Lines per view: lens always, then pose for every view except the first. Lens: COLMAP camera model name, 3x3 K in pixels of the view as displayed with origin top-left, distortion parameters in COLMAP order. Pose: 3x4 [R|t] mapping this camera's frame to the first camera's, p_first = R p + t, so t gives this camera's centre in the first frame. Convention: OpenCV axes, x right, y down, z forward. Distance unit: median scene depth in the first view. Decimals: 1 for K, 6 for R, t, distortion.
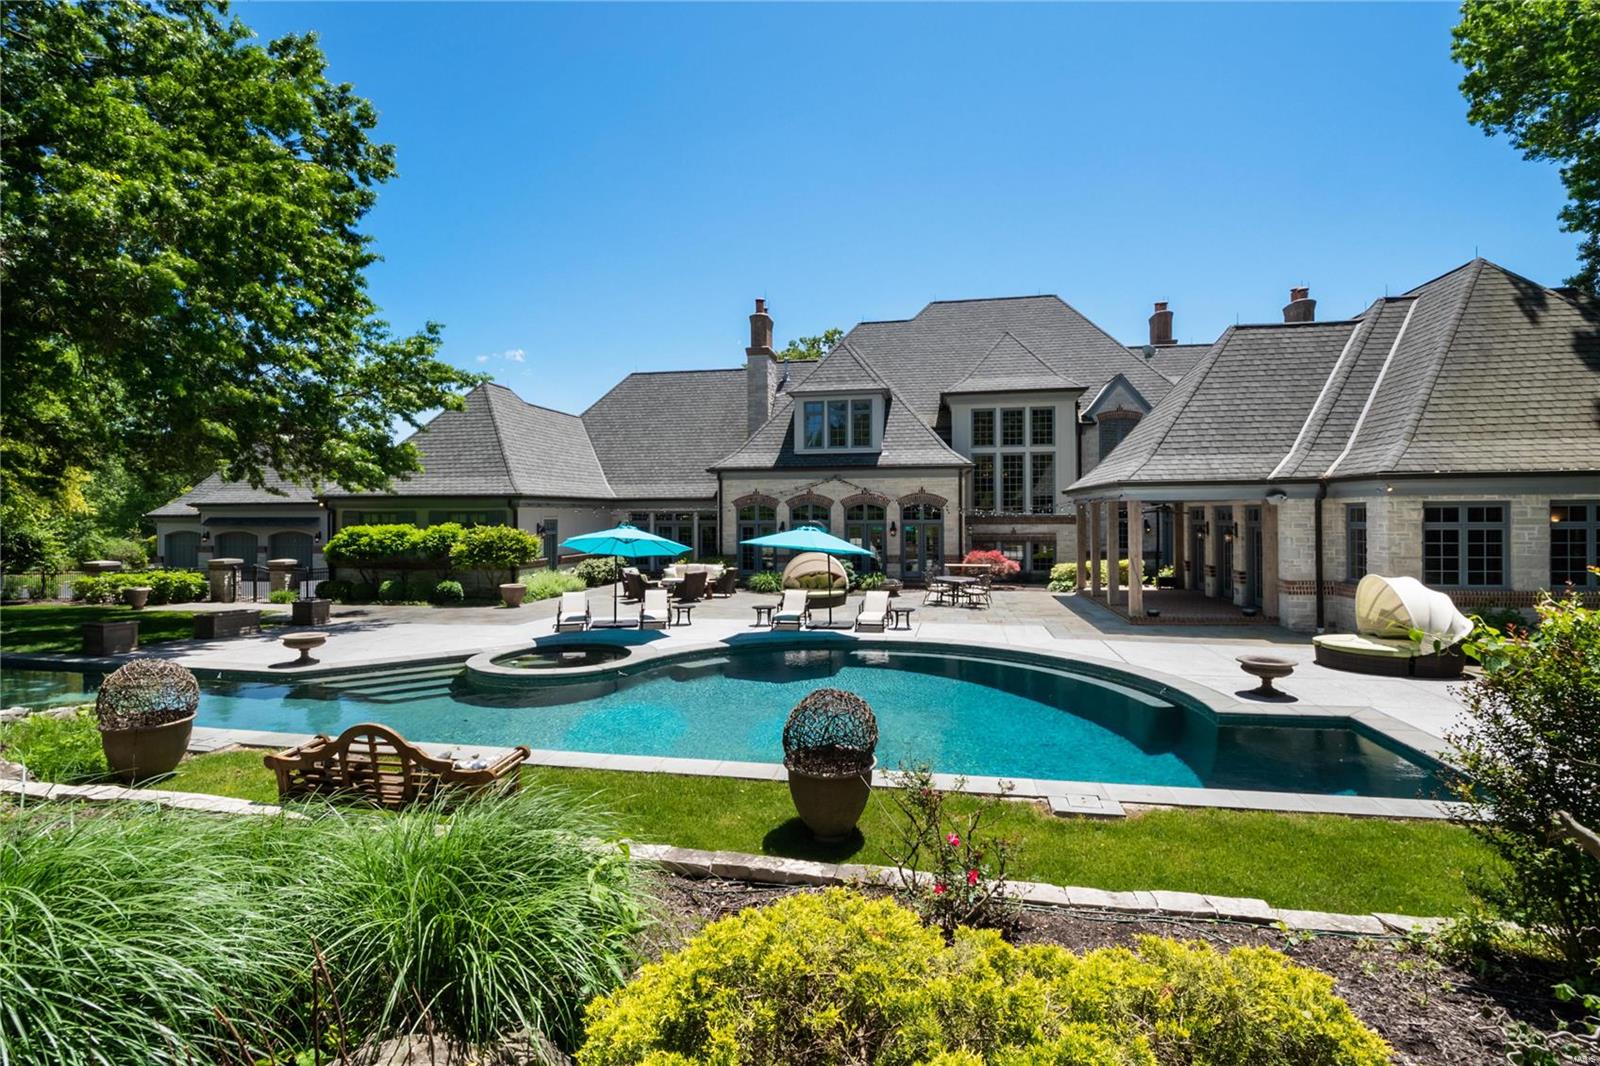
lens RADIAL K [[740.2, 0, 799.5], [0, 740.2, 524.1], [0, 0, 1]] dist [-0.015040, 0.001157]
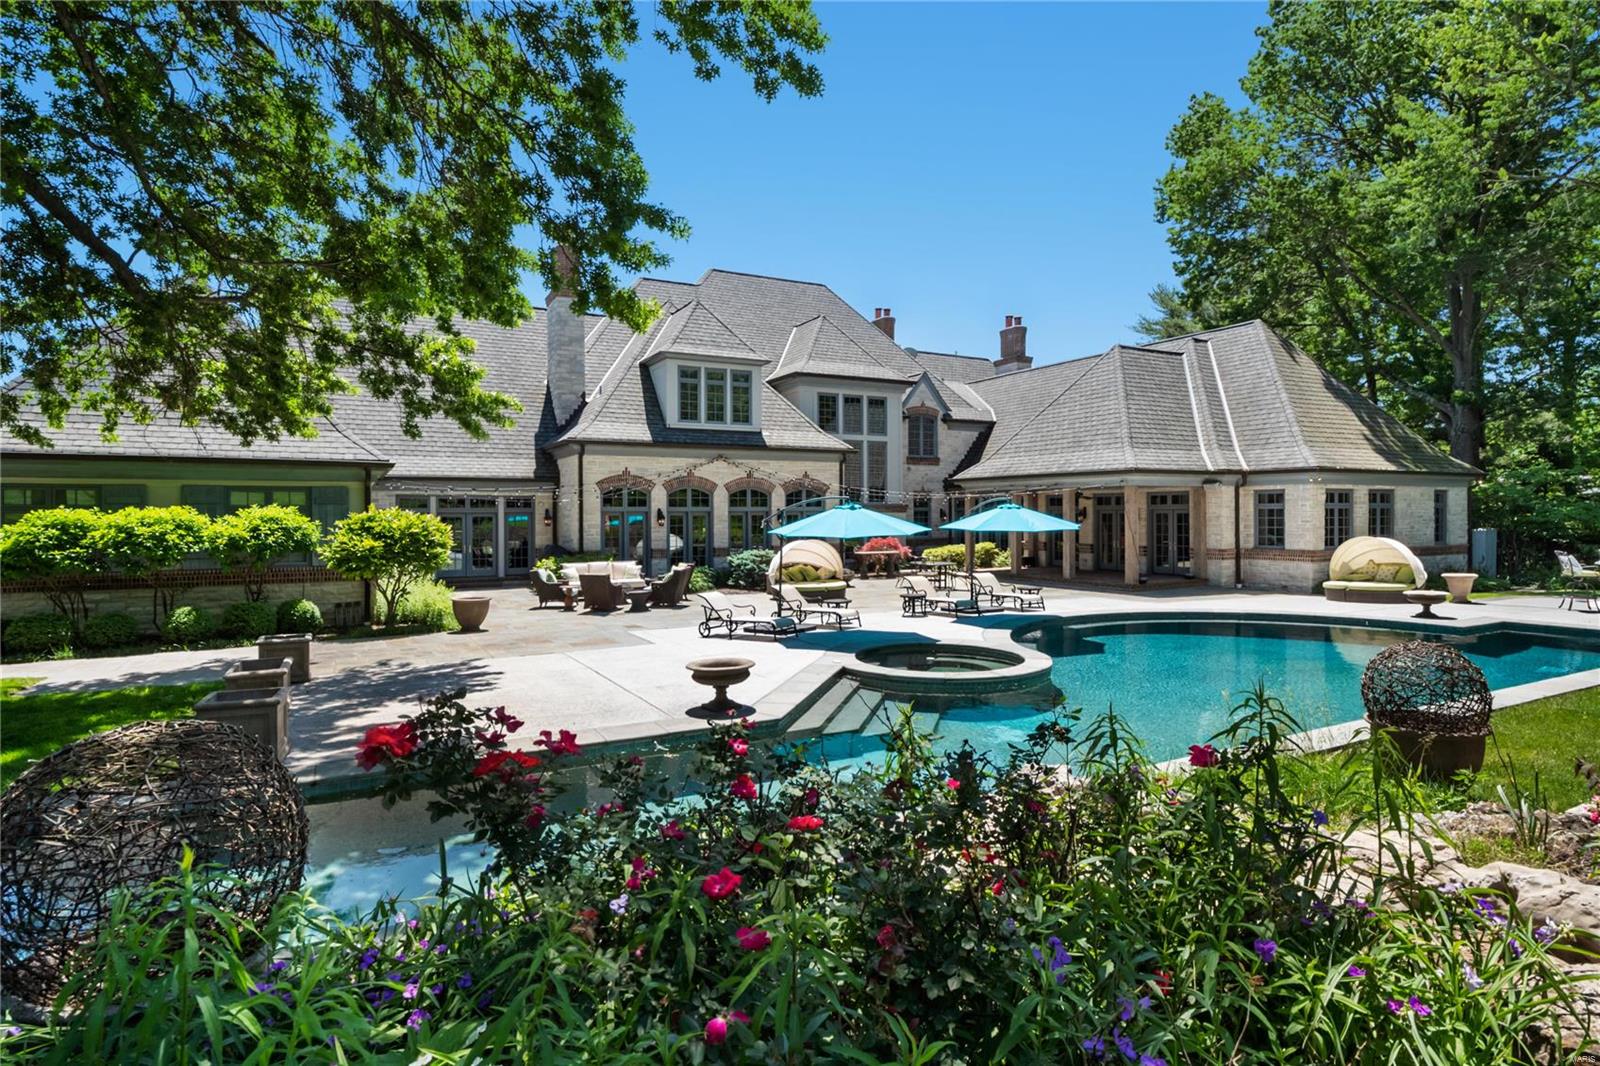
lens RADIAL K [[834.0, 0, 794.3], [0, 834.0, 520.5], [0, 0, 1]] dist [-0.002504, -0.001704]
pose [[0.781092, -0.004085, 0.624403, -0.541690], [0.008428, 0.999956, -0.004002, 0.016680], [-0.624359, 0.008388, 0.781092, 0.206845]]
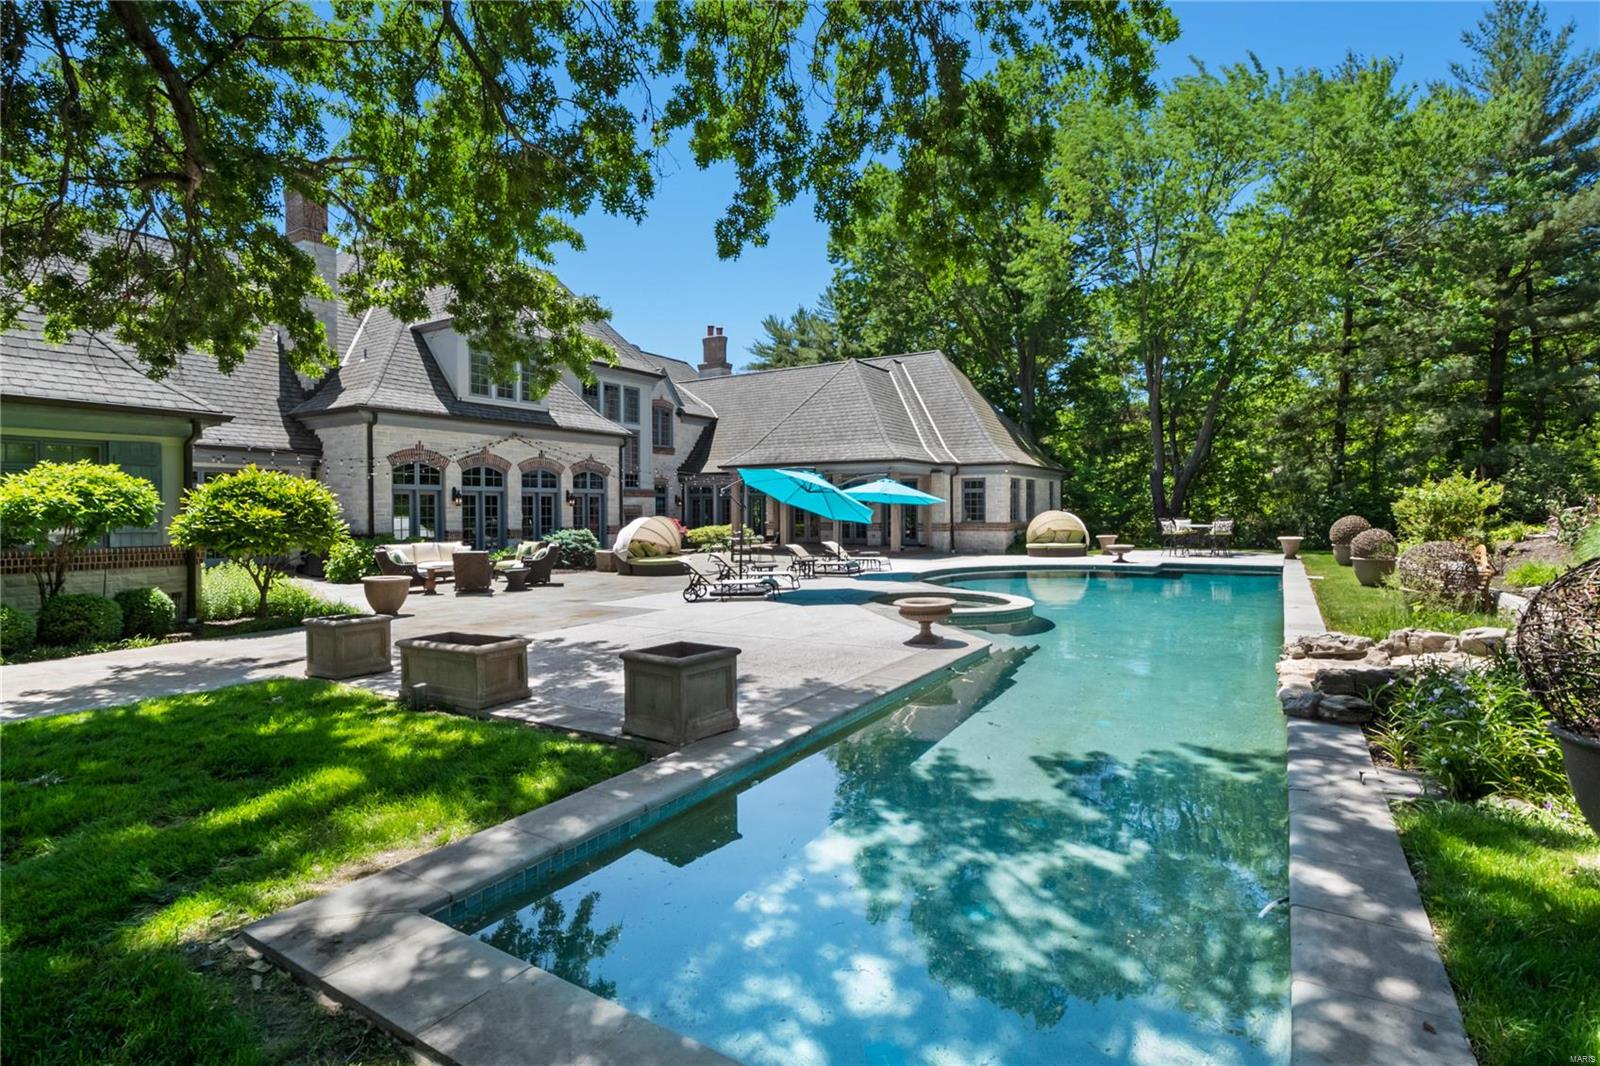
lens RADIAL K [[767.6, 0, 793.2], [0, 767.6, 519.5], [0, 0, 1]] dist [-0.003174, -0.001190]
pose [[0.369933, -0.010313, 0.929001, -0.703717], [0.015133, 0.999873, 0.005074, 0.034913], [-0.928935, 0.012181, 0.370042, 0.431069]]
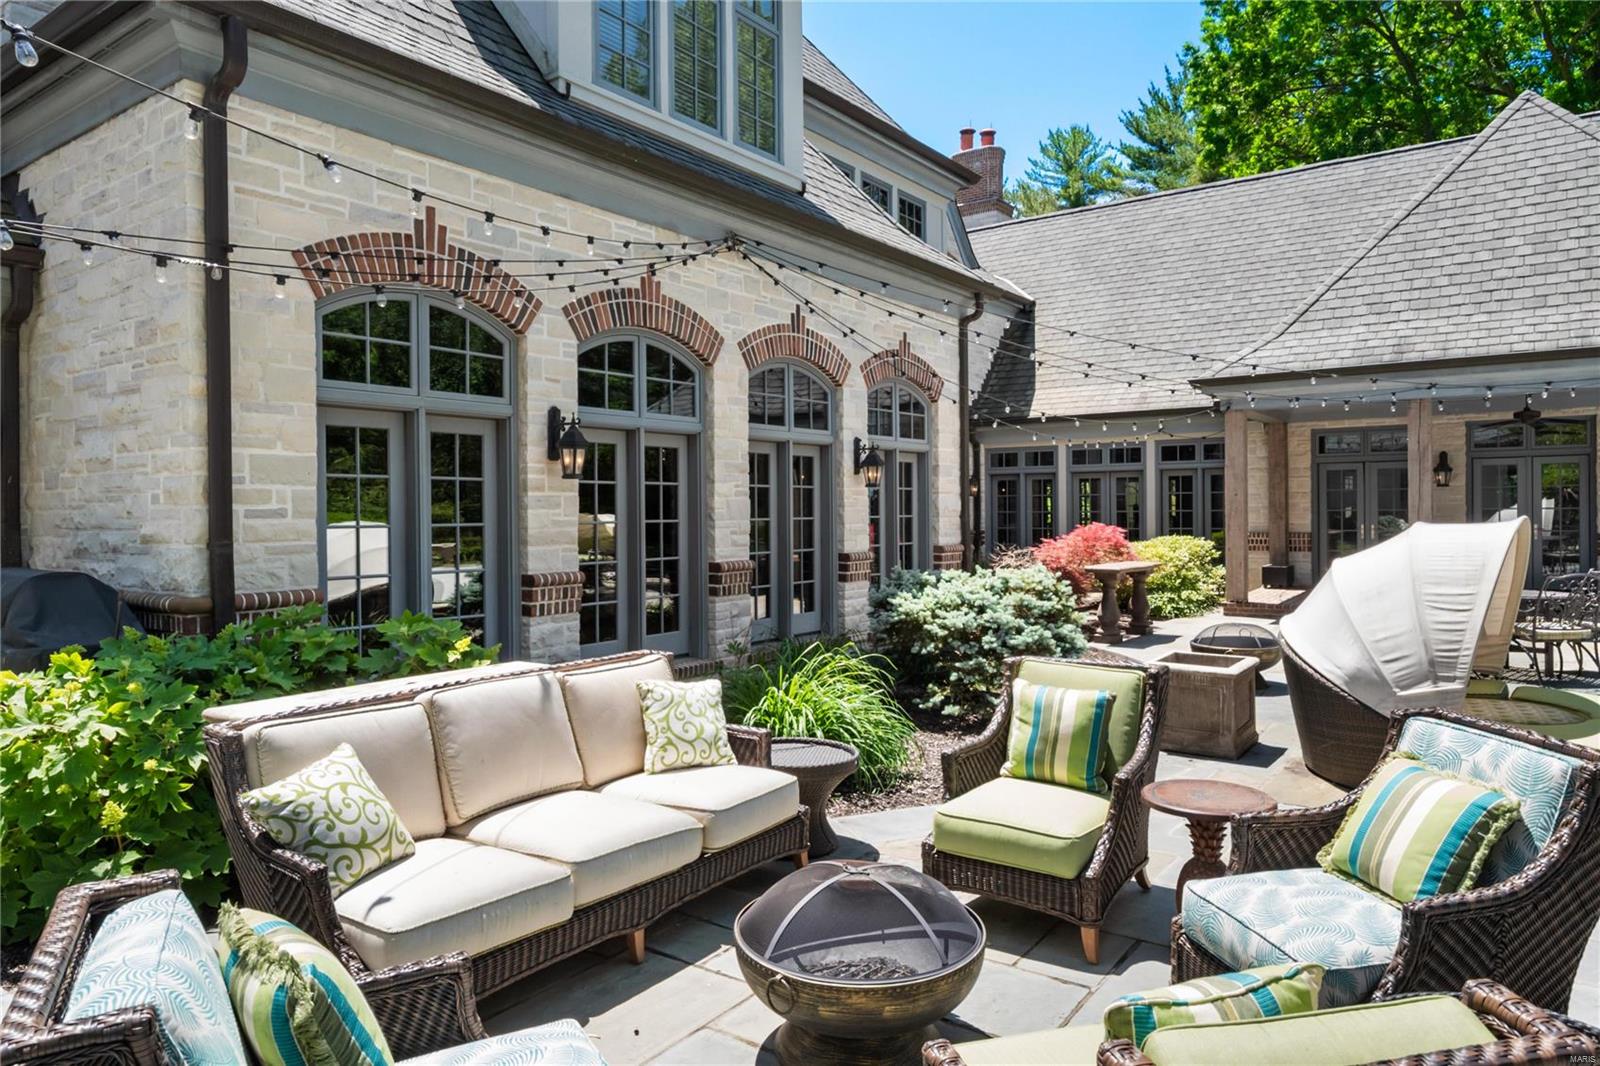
lens RADIAL K [[1032.8, 0, 801.3], [0, 1032.8, 522.6], [0, 0, 1]] dist [0.005288, 0.000824]
pose [[0.427889, -0.011179, 0.903762, -0.274950], [0.017917, 0.999832, 0.003885, 0.030856], [-0.903654, 0.014530, 0.428018, 0.921886]]
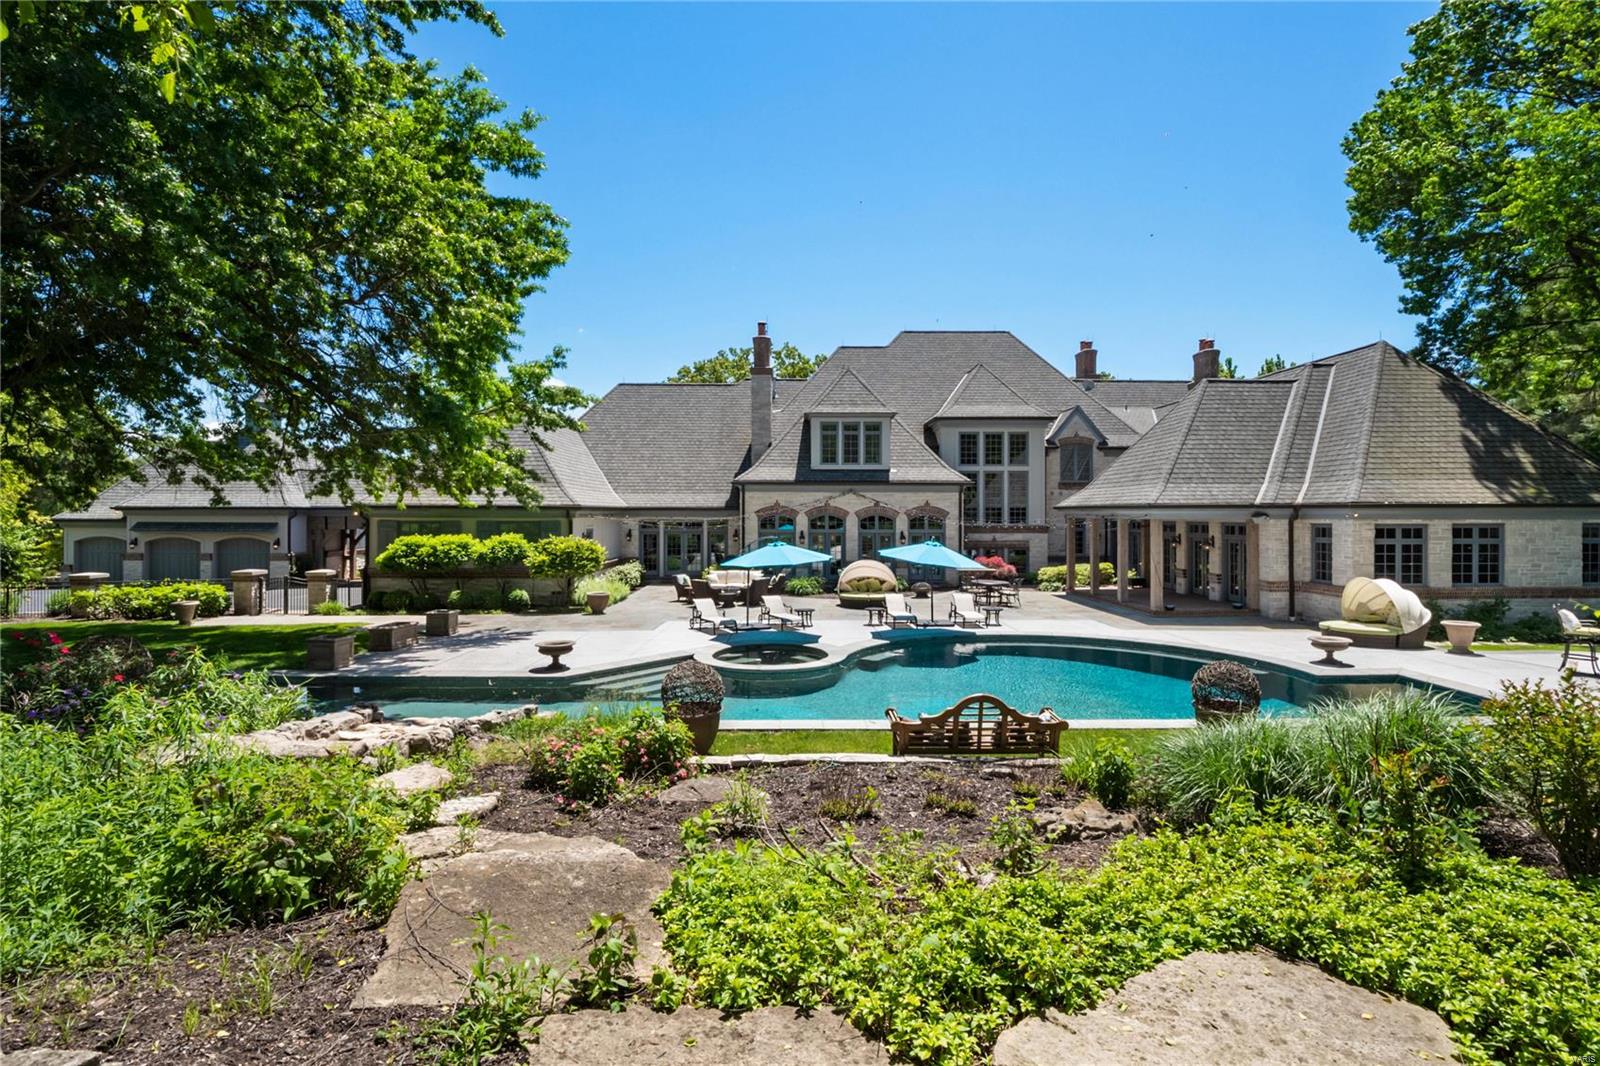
lens RADIAL K [[740.2, 0, 800.0], [0, 740.2, 522.7], [0, 0, 1]] dist [-0.015040, 0.001157]
pose [[0.980353, 0.003629, 0.197217, -0.270693], [-0.003343, 0.999993, -0.001781, -0.014802], [-0.197222, 0.001087, 0.980358, -0.081755]]
